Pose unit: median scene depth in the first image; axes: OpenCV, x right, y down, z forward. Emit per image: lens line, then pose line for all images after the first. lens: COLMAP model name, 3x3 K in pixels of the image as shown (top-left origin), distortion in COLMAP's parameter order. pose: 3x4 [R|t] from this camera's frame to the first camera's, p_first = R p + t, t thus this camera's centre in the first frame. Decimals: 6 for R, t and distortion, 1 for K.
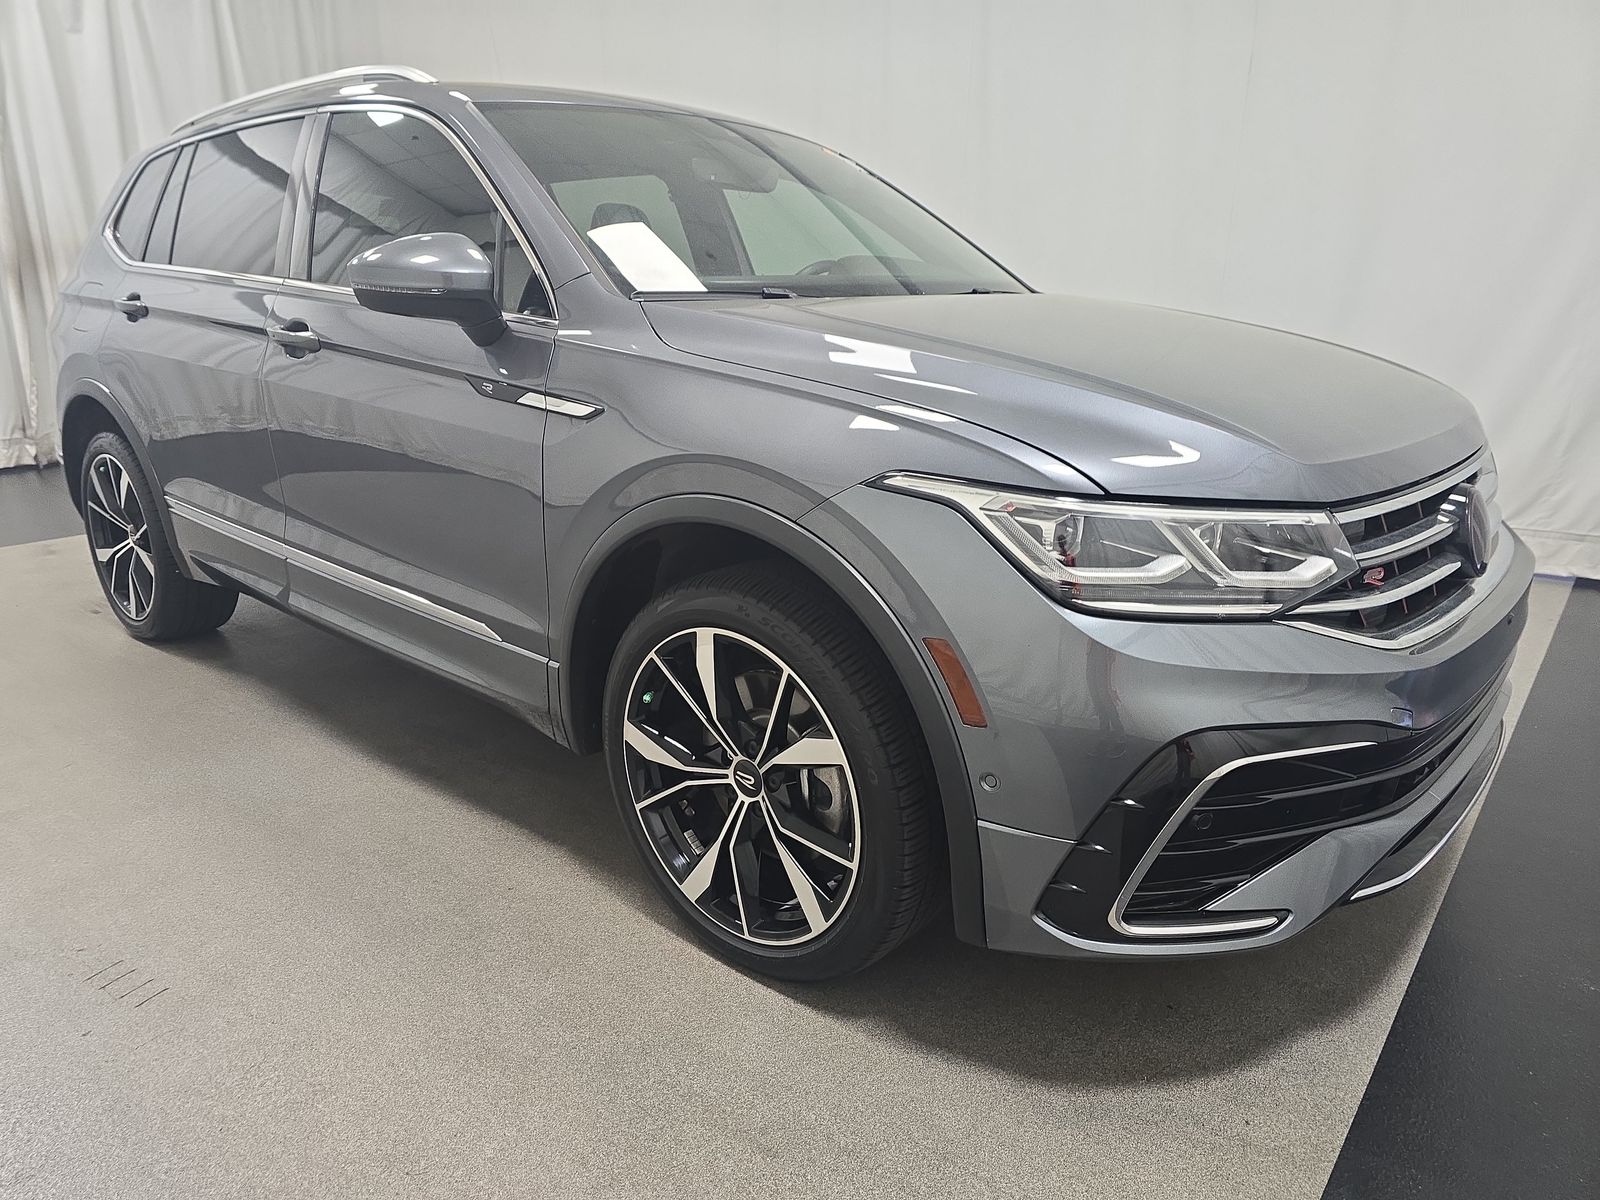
lens RADIAL K [[1061.8, 0, 799.2], [0, 1061.8, 608.7], [0, 0, 1]] dist [0.034987, -0.011839]
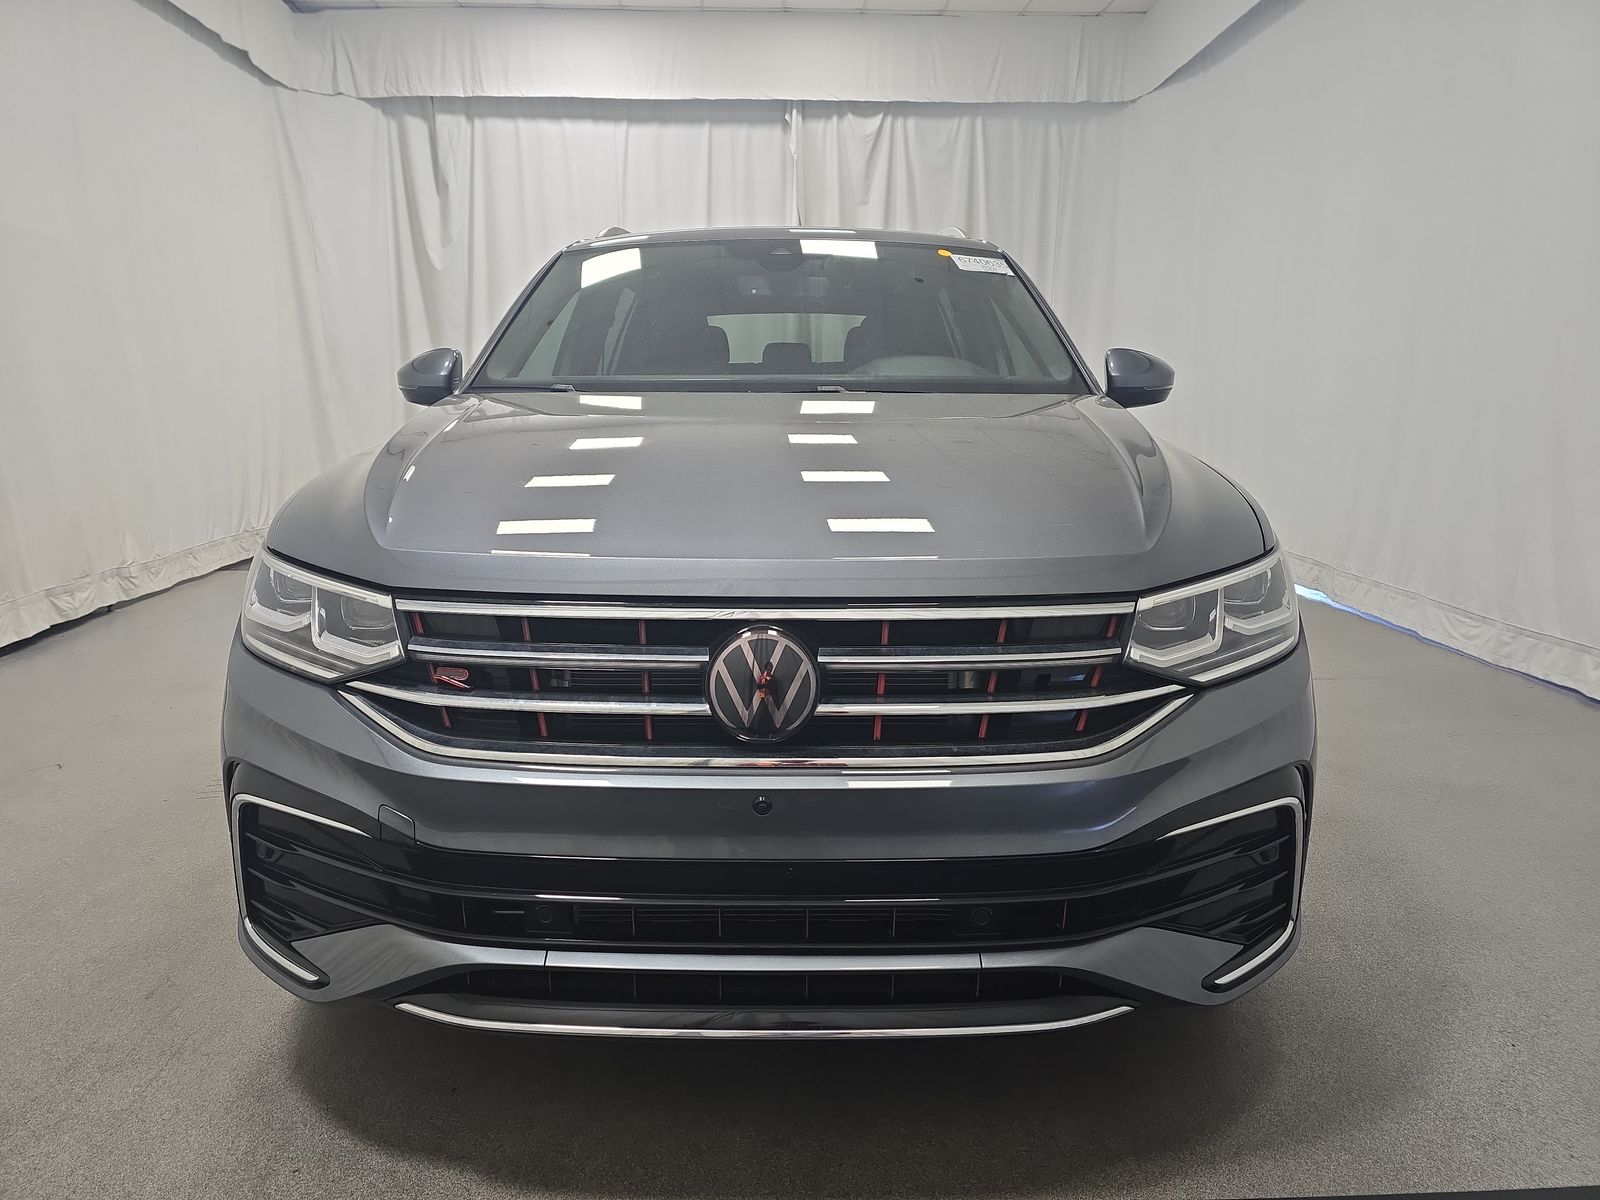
lens RADIAL K [[1061.8, 0, 798.7], [0, 1061.8, 589.9], [0, 0, 1]] dist [0.034987, -0.011839]
pose [[0.660041, 0.141537, -0.737776, 1.353631], [-0.217406, 0.976054, -0.007250, -0.156535], [0.719084, 0.165182, 0.675006, 0.531888]]
